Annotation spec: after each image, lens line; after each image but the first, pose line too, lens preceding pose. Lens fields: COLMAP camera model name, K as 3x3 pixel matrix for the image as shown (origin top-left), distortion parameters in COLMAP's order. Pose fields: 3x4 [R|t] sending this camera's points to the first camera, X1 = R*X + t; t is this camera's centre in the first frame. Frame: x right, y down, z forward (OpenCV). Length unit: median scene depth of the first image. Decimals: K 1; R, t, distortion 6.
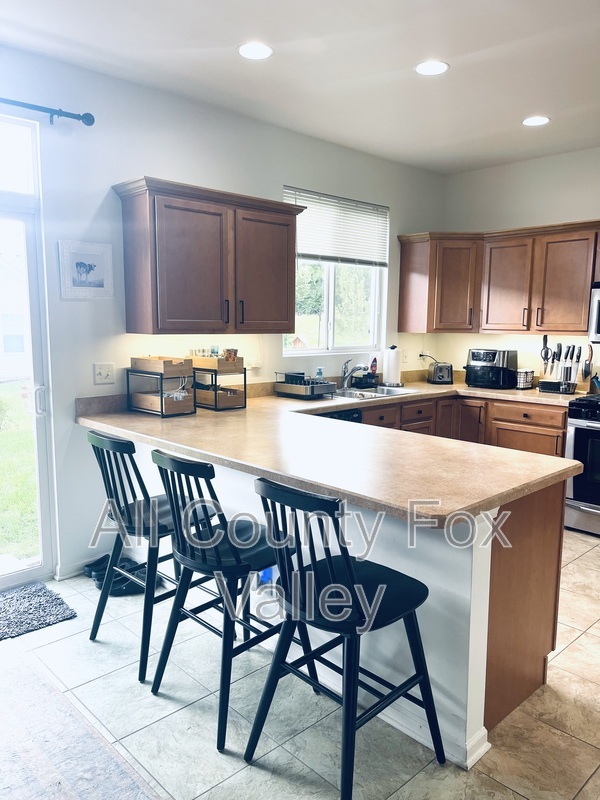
lens RADIAL K [[610.0, 0, 299.0], [0, 610.0, 406.4], [0, 0, 1]] dist [0.063328, -0.078899]
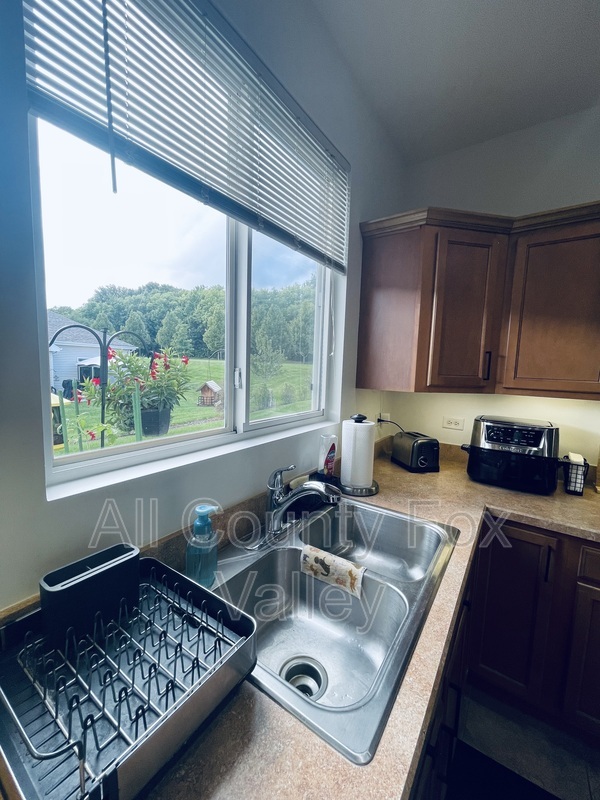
lens RADIAL K [[325.7, 0, 299.1], [0, 325.7, 397.5], [0, 0, 1]] dist [0.002259, 0.000471]
pose [[0.980658, 0.000305, 0.195729, 0.050946], [0.006892, 0.999325, -0.036089, -0.119148], [-0.195608, 0.036740, 0.979994, 0.821236]]
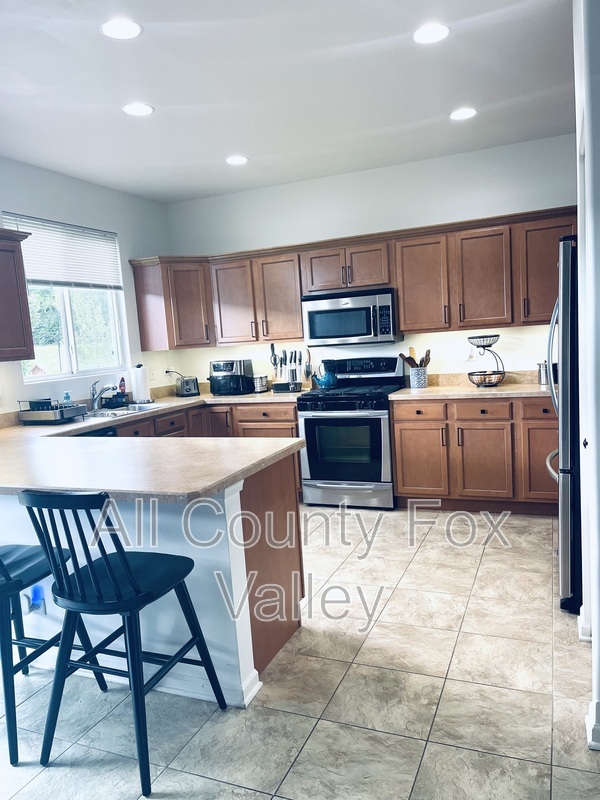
lens RADIAL K [[610.0, 0, 299.5], [0, 610.0, 410.3], [0, 0, 1]] dist [0.063328, -0.078899]
pose [[0.914639, -0.119473, 0.386215, -0.009141], [0.131022, 0.991373, -0.003613, 0.019943], [-0.382451, 0.053907, 0.922402, -0.071742]]
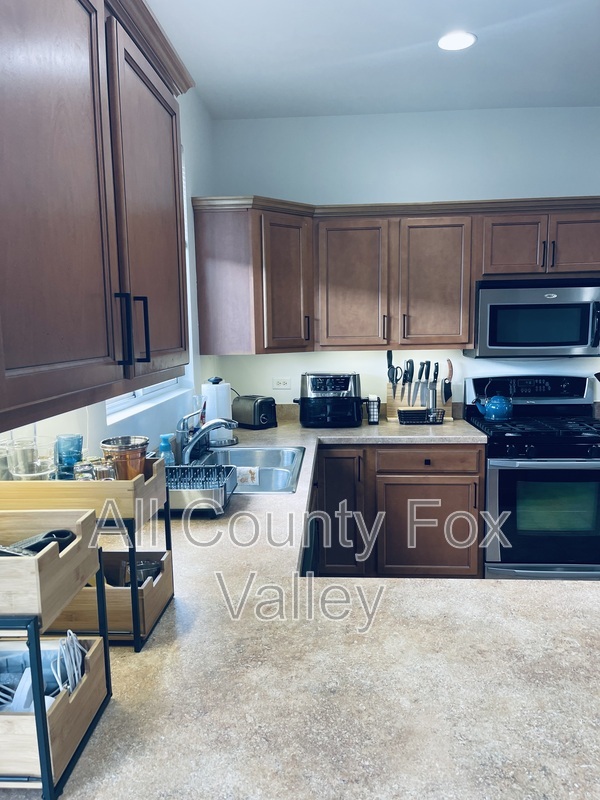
lens RADIAL K [[610.0, 0, 299.4], [0, 610.0, 408.5], [0, 0, 1]] dist [0.063328, -0.078899]
pose [[0.739034, -0.113667, 0.664010, -0.216854], [0.118134, 0.992256, 0.038376, -0.093775], [-0.663229, 0.050081, 0.746739, 0.555640]]
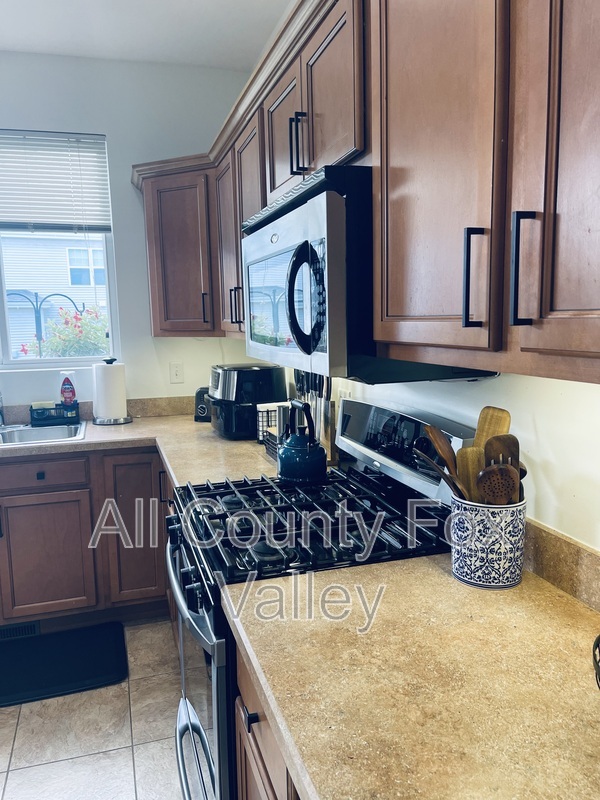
lens RADIAL K [[610.0, 0, 298.5], [0, 610.0, 401.6], [0, 0, 1]] dist [0.063328, -0.078899]
pose [[0.888688, 0.032996, -0.457324, 0.686731], [-0.032675, 0.999429, 0.008615, -0.074855], [0.457347, 0.007287, 0.889258, 0.599896]]
